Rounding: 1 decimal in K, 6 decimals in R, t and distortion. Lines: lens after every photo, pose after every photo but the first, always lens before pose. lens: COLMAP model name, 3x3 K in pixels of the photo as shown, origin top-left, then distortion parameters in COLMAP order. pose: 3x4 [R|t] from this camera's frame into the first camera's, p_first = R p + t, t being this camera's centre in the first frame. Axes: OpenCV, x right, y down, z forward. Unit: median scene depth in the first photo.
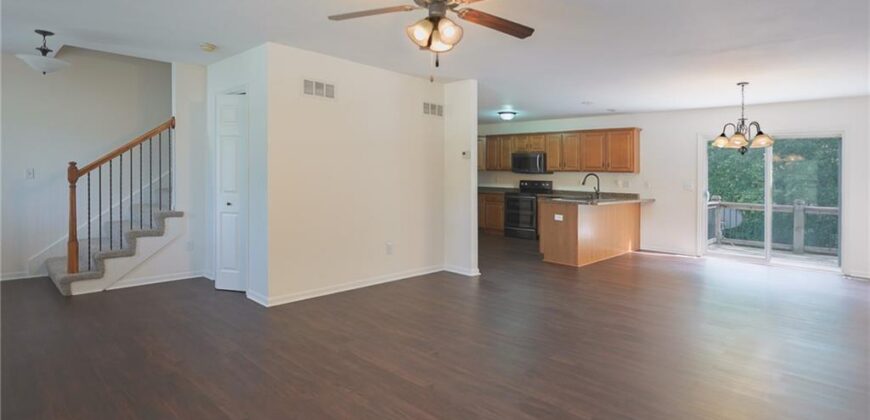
lens RADIAL K [[439.5, 0, 443.6], [0, 439.5, 130.2], [0, 0, 1]] dist [0.000771, 0.000361]
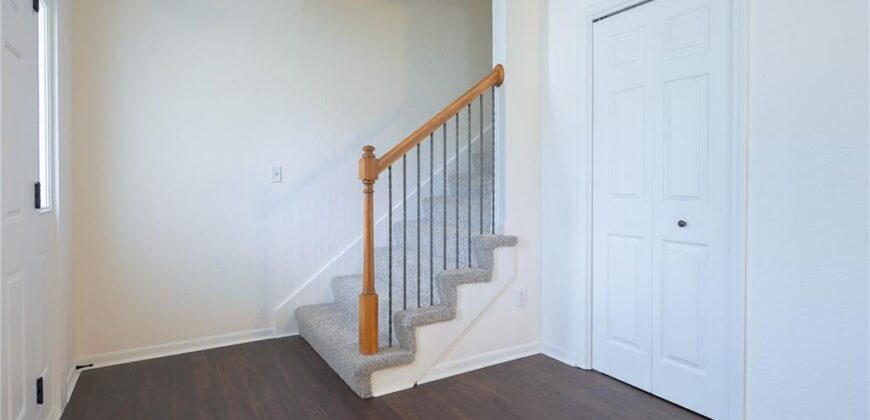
lens RADIAL K [[439.5, 0, 441.8], [0, 439.5, 118.5], [0, 0, 1]] dist [0.000771, 0.000361]
pose [[0.965917, -0.059944, -0.251816, -0.575264], [0.046541, 0.997181, -0.058856, 0.069708], [0.254634, 0.045130, 0.965984, 0.464087]]
